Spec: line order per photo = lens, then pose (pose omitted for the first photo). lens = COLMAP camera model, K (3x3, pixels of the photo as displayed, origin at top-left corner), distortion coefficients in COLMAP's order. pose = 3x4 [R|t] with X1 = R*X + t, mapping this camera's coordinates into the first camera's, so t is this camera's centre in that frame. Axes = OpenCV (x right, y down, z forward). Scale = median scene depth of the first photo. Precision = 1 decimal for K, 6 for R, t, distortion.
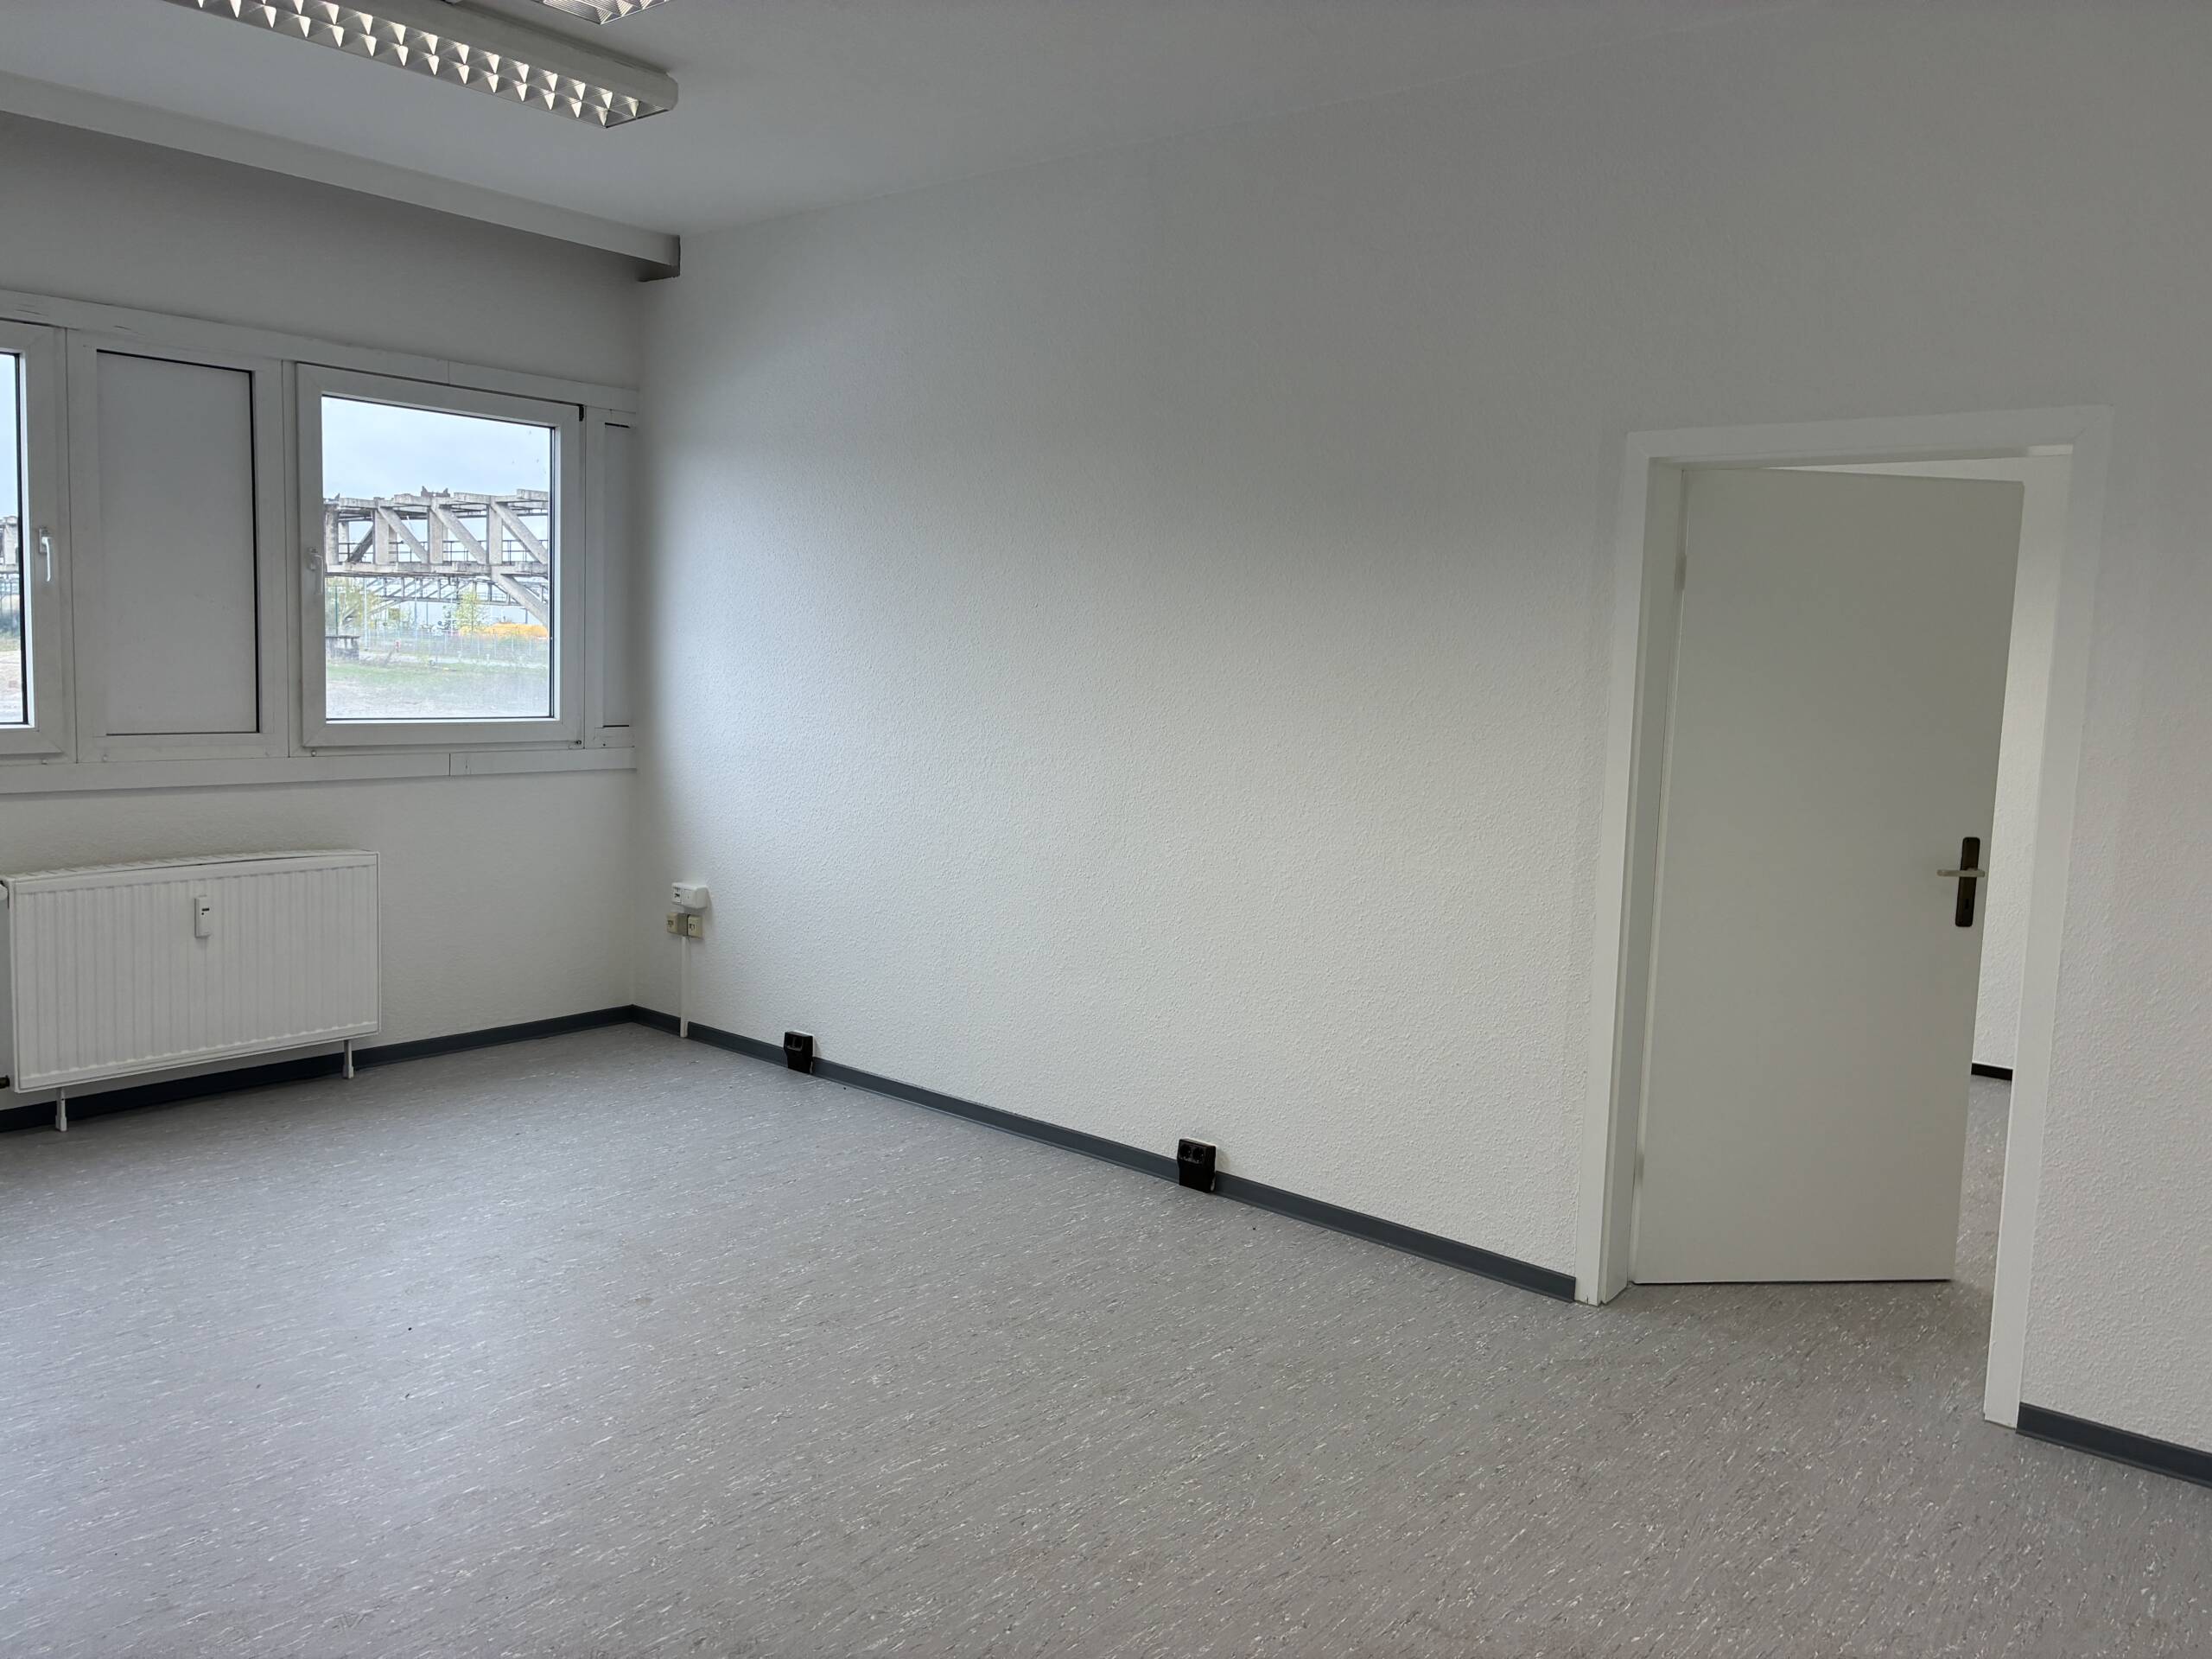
lens RADIAL K [[1685.4, 0, 1106.0], [0, 1685.4, 829.5], [0, 0, 1]] dist [-0.001100, 0.002031]
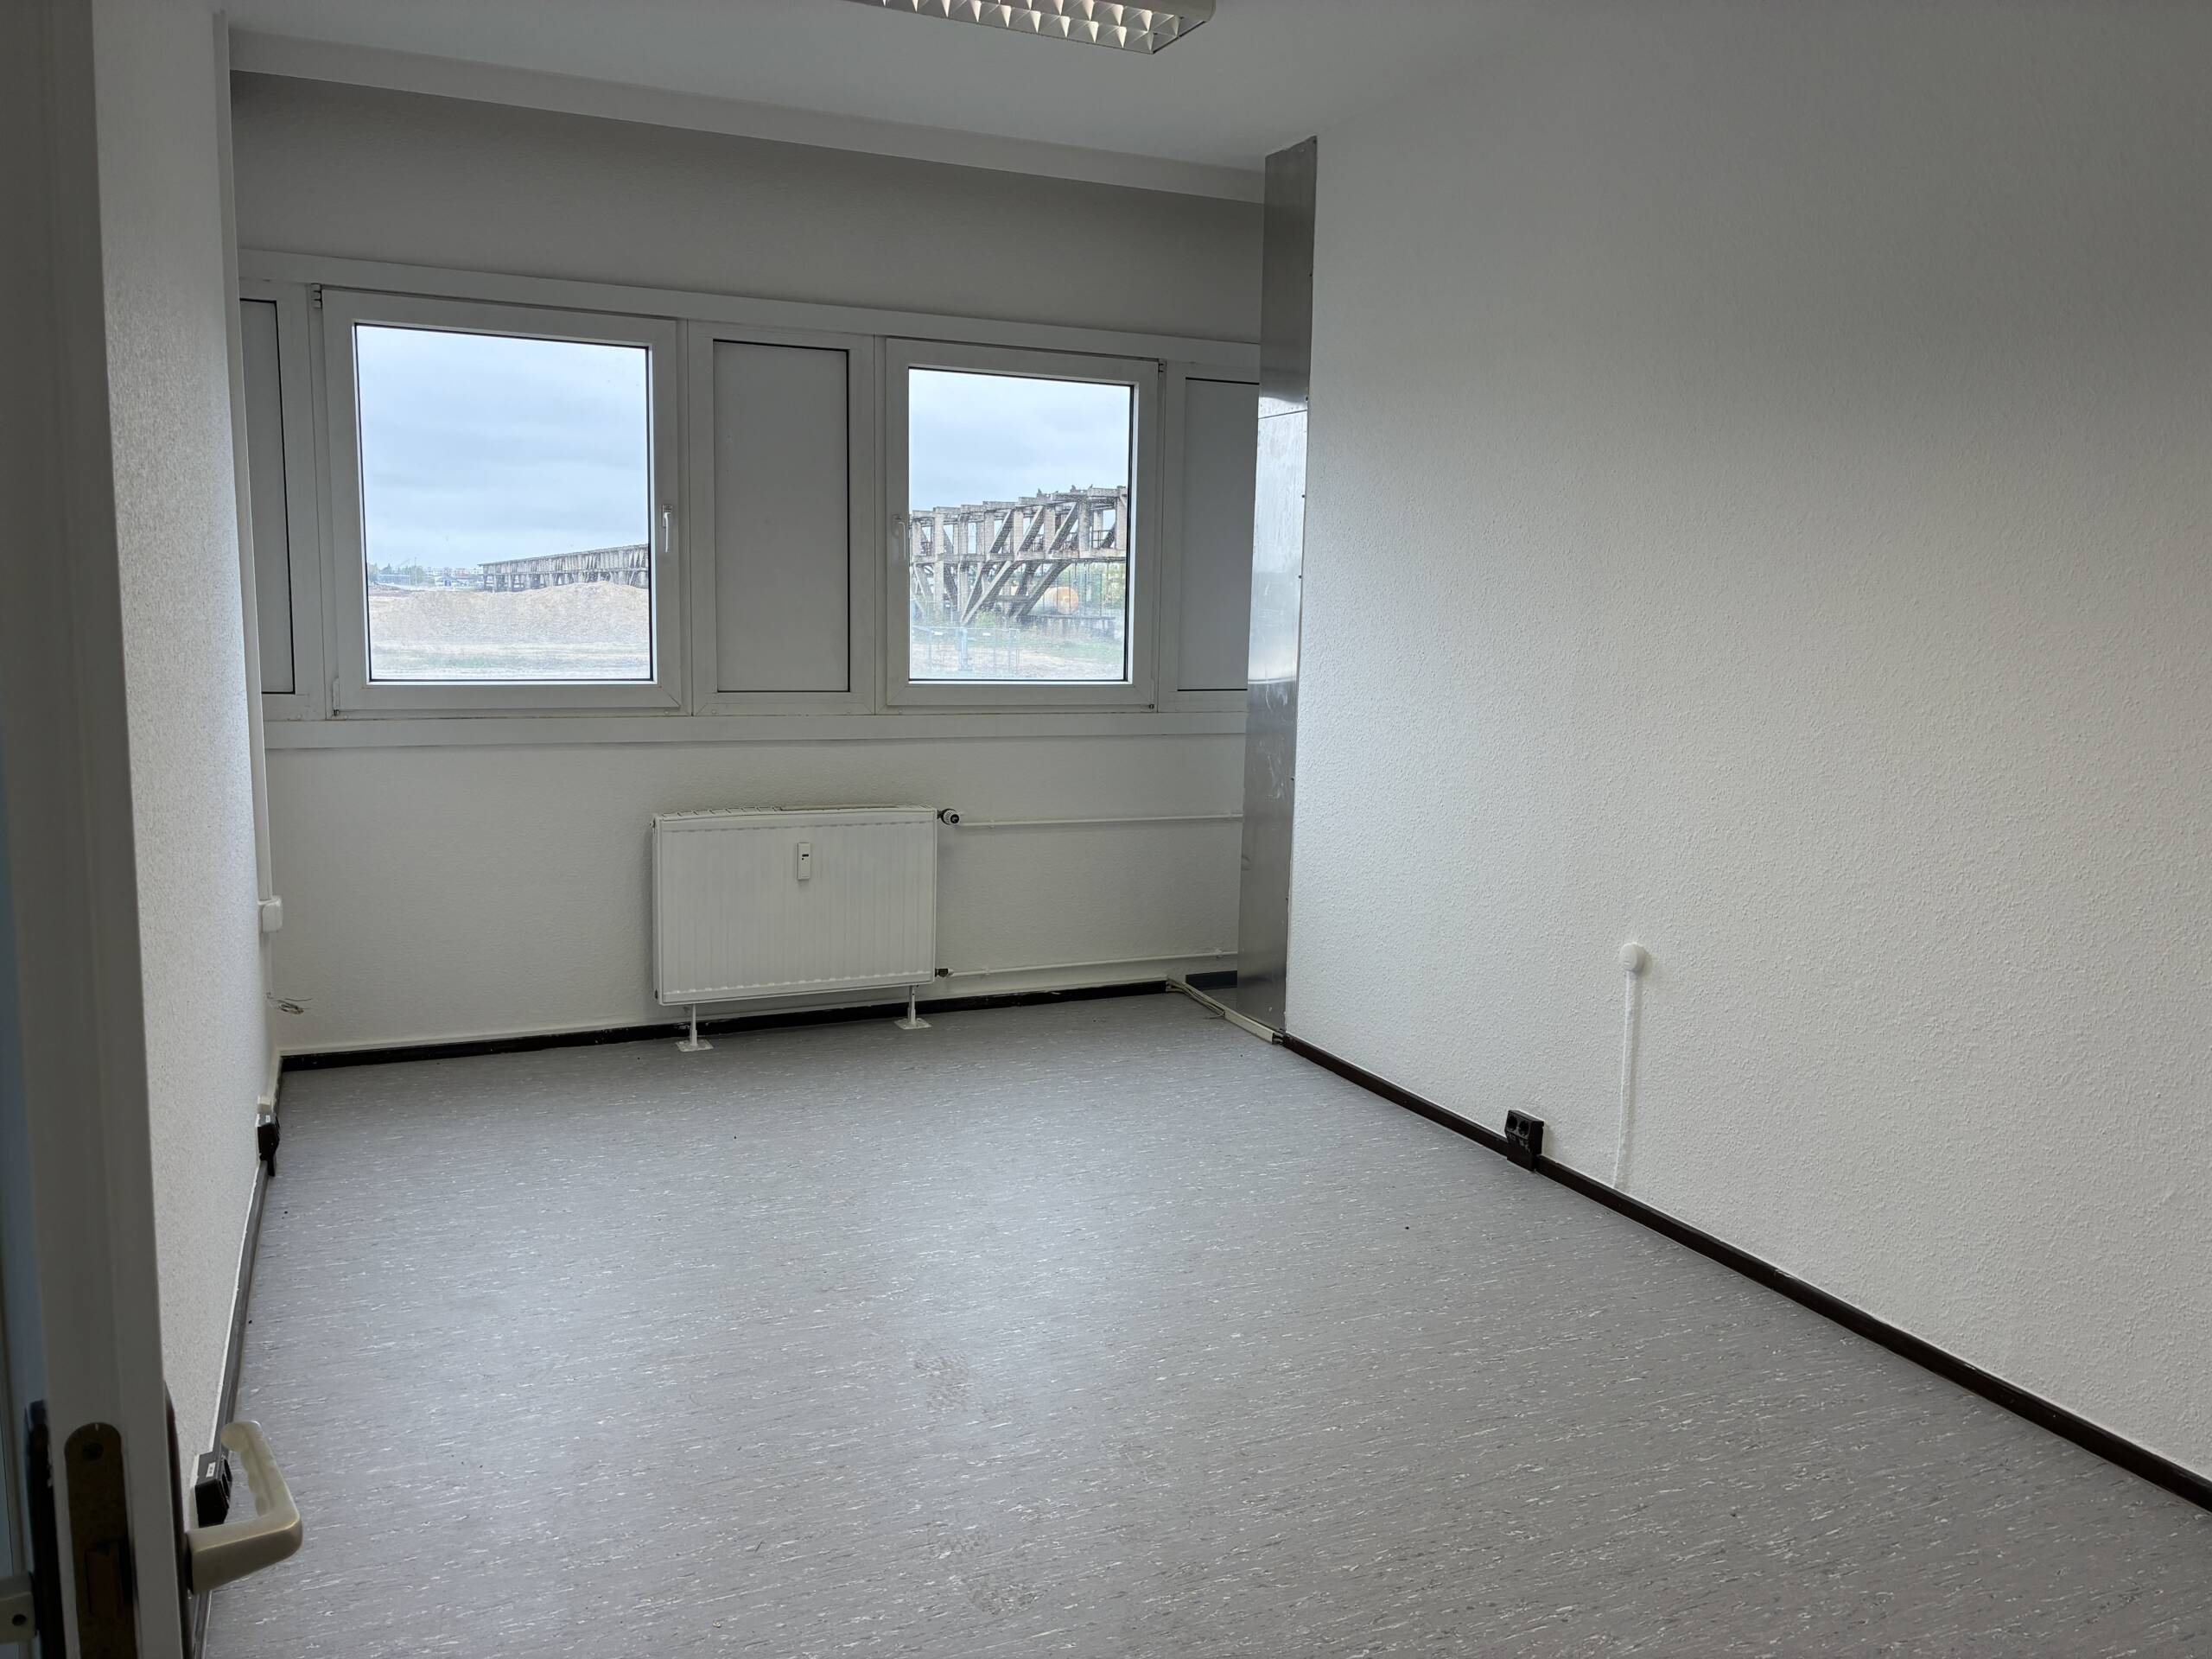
lens RADIAL K [[1680.9, 0, 1071.1], [0, 1680.9, 822.7], [0, 0, 1]] dist [0.110778, -0.196474]
pose [[0.894979, 0.048412, -0.443473, 0.099453], [-0.040693, 0.998809, 0.026911, -0.008816], [0.444248, -0.006039, 0.895884, 0.101331]]
